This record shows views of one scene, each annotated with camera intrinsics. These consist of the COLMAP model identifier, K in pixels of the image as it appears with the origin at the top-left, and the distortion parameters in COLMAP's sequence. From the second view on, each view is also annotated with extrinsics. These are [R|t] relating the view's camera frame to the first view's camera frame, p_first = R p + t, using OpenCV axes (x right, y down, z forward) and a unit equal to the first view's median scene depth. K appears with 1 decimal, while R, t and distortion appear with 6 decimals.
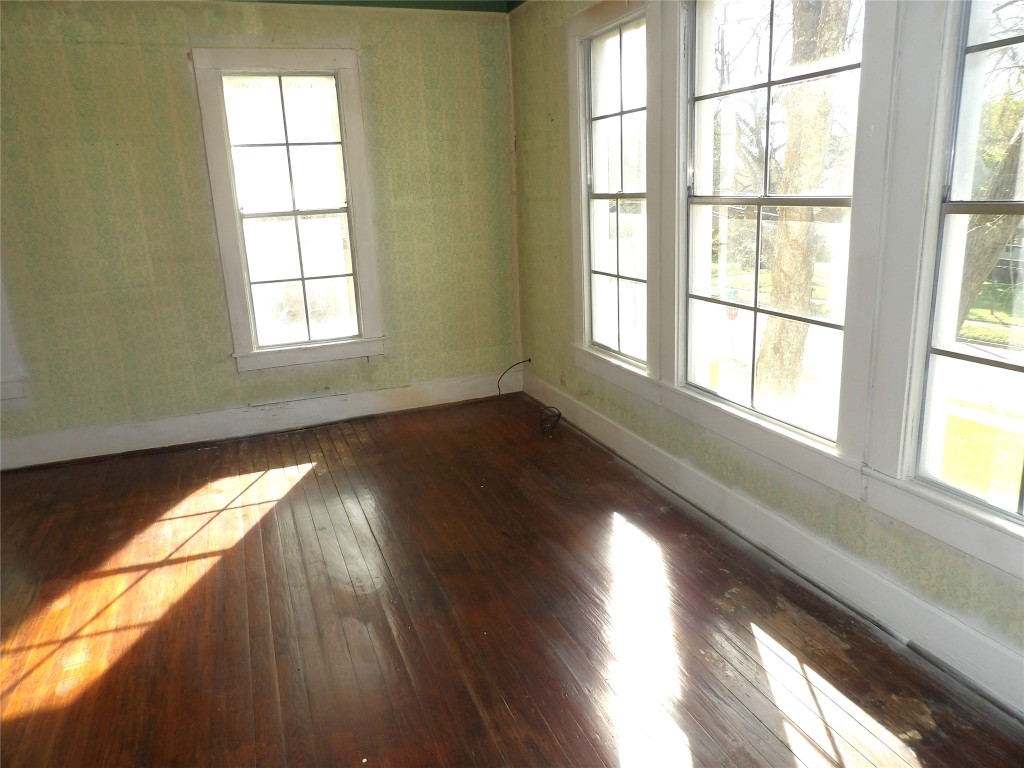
lens RADIAL K [[741.6, 0, 509.7], [0, 741.6, 379.2], [0, 0, 1]] dist [-0.007011, 0.023599]
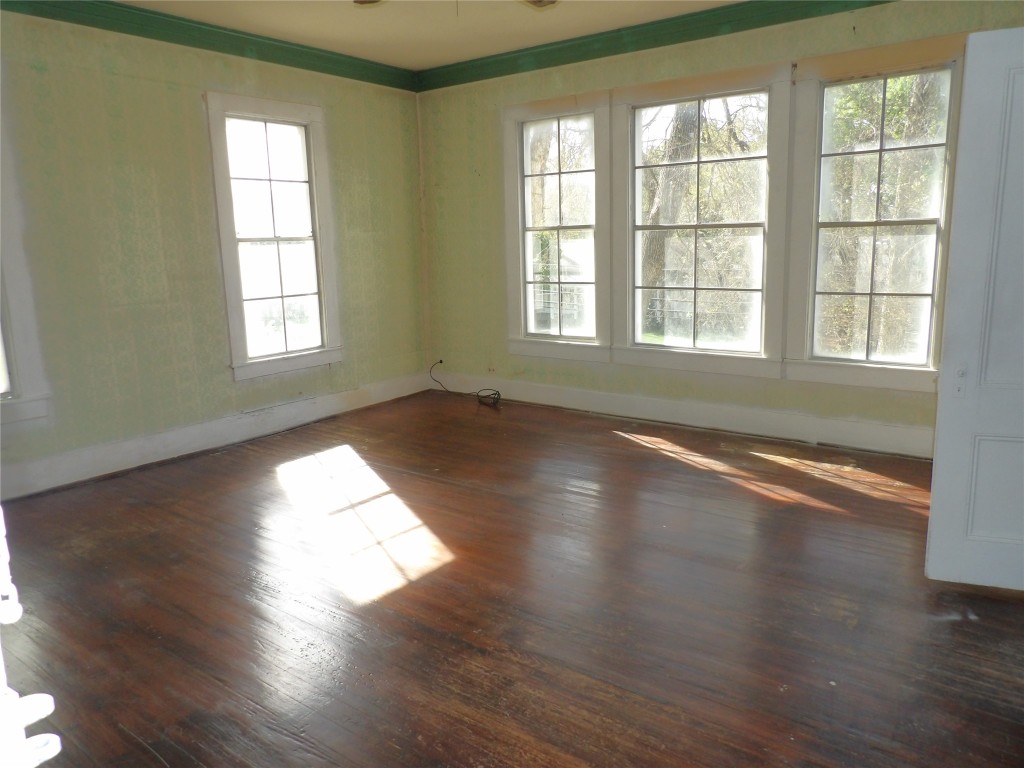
lens RADIAL K [[741.6, 0, 517.9], [0, 741.6, 383.2], [0, 0, 1]] dist [-0.007011, 0.023599]
pose [[0.842814, -0.080164, 0.532201, -0.624586], [0.124556, 0.991052, -0.047972, 0.101865], [-0.523594, 0.106721, 0.845258, -0.146317]]
